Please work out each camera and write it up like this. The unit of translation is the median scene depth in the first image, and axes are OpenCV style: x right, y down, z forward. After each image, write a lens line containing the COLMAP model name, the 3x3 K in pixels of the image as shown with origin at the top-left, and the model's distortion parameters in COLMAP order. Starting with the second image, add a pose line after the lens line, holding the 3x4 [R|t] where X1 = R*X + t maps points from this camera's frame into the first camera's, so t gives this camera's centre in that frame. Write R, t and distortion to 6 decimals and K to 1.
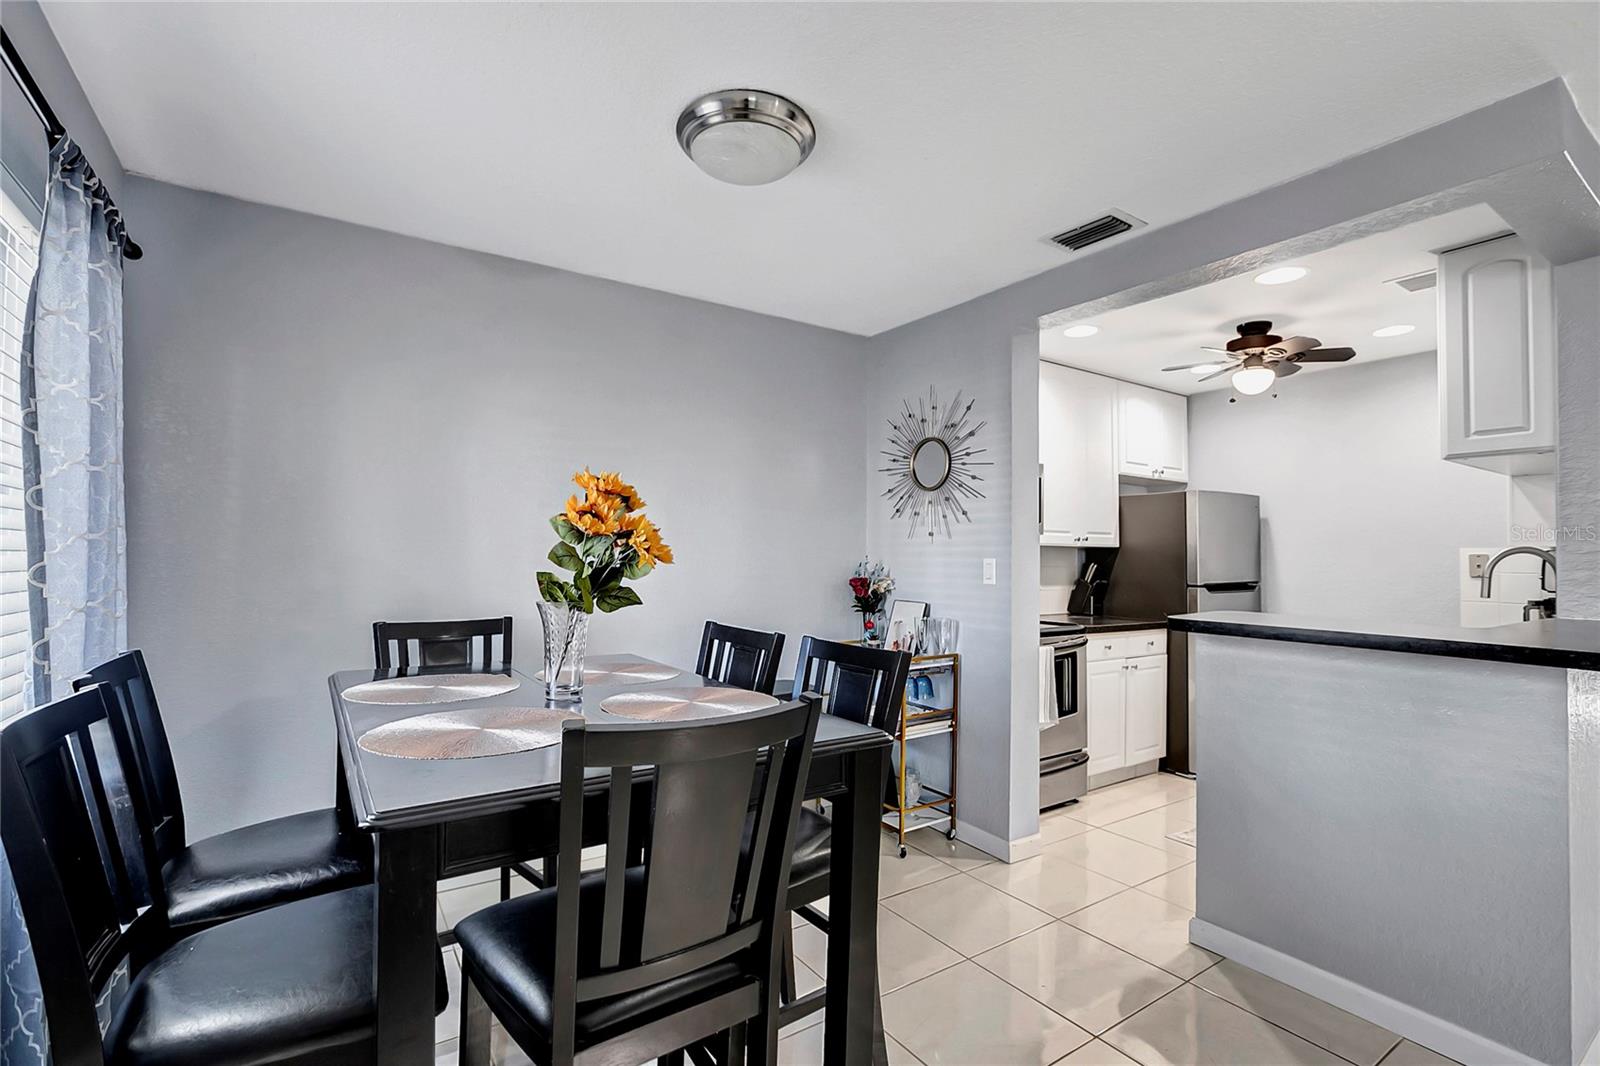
lens RADIAL K [[732.9, 0, 794.3], [0, 732.9, 534.5], [0, 0, 1]] dist [-0.028520, 0.012627]
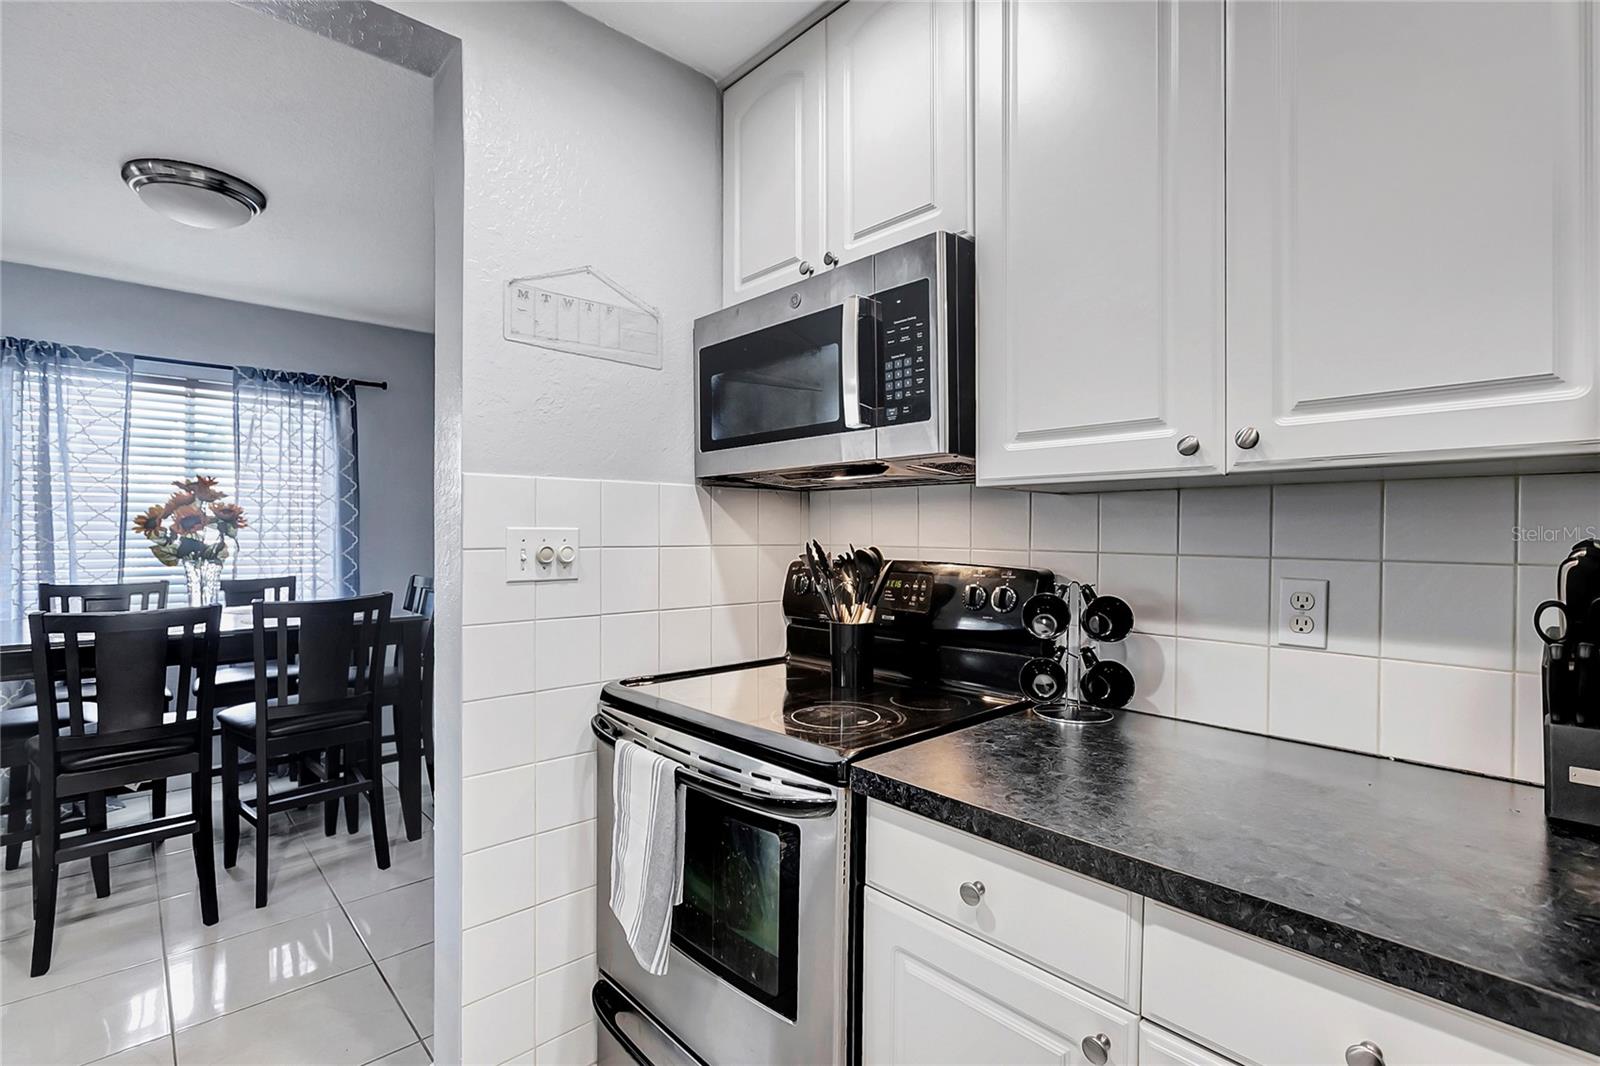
lens RADIAL K [[748.7, 0, 796.2], [0, 748.7, 532.5], [0, 0, 1]] dist [-0.028026, 0.014958]
pose [[0.150352, -0.011293, -0.988568, 0.726204], [0.026234, 0.999628, -0.007430, 0.039712], [0.988284, -0.024817, 0.150593, 0.989618]]
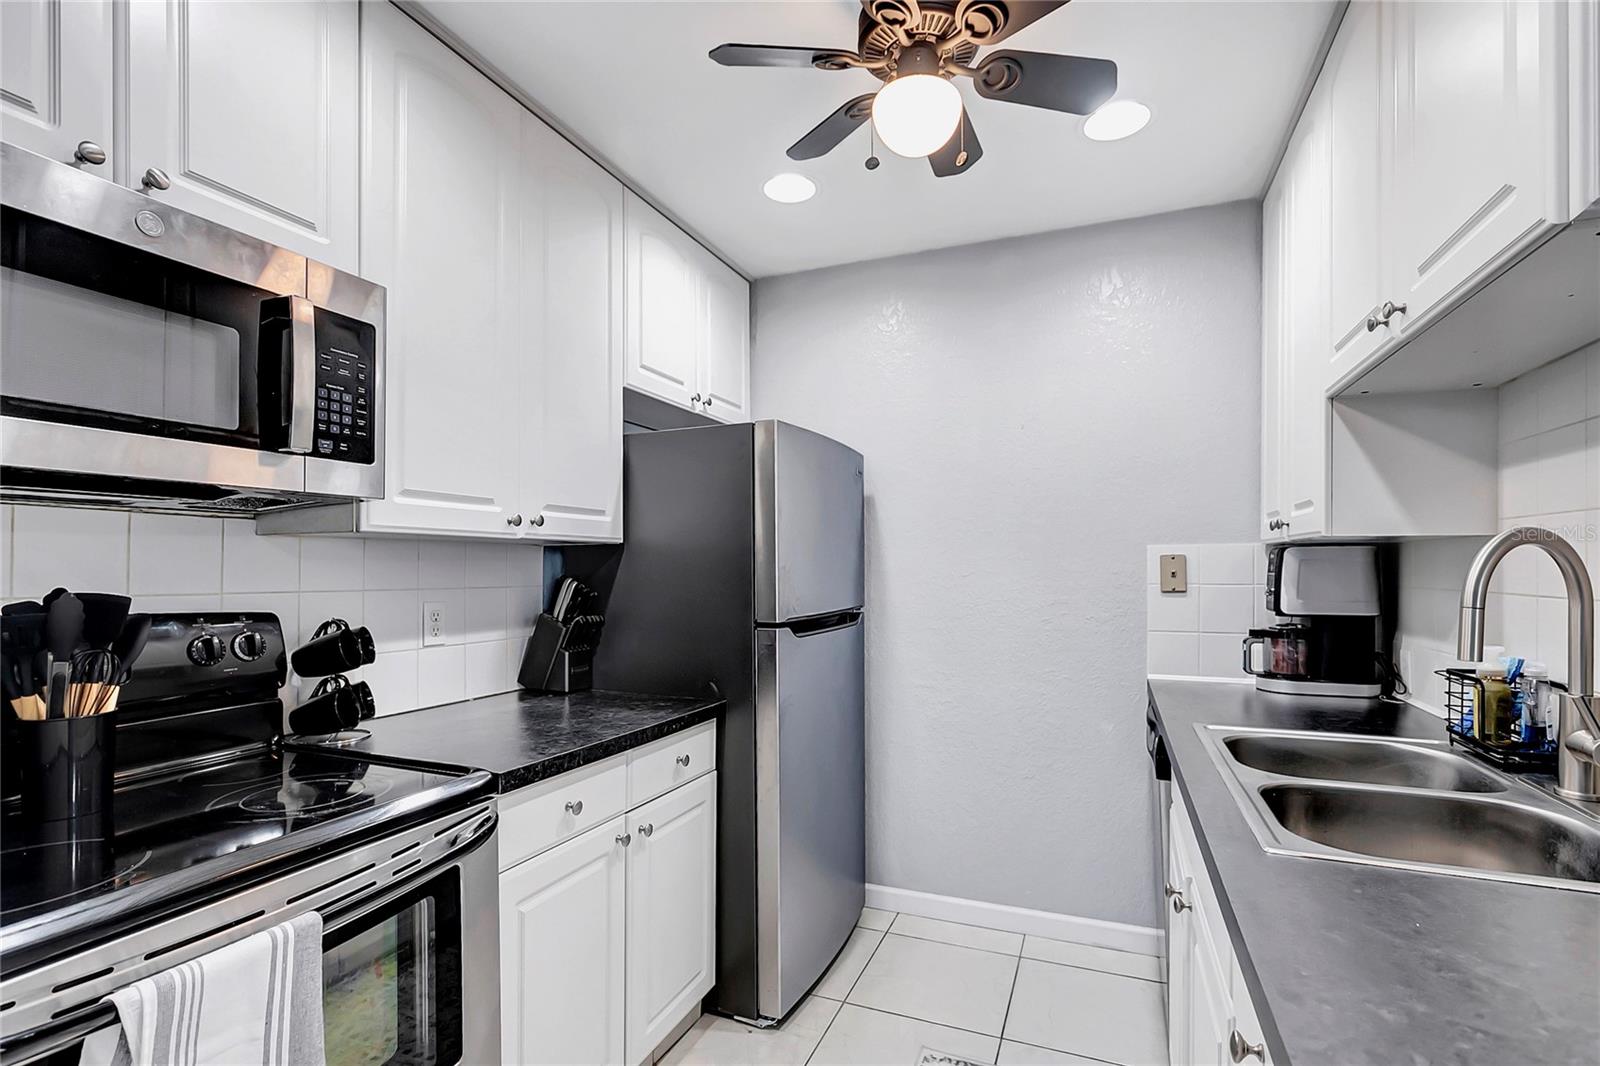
lens RADIAL K [[761.1, 0, 801.2], [0, 761.1, 564.0], [0, 0, 1]] dist [-0.001385, 0.000085]
pose [[0.831633, -0.008410, 0.555263, 0.340036], [-0.005948, 0.999693, 0.024050, 0.022922], [-0.555294, -0.023304, 0.831327, 0.671128]]
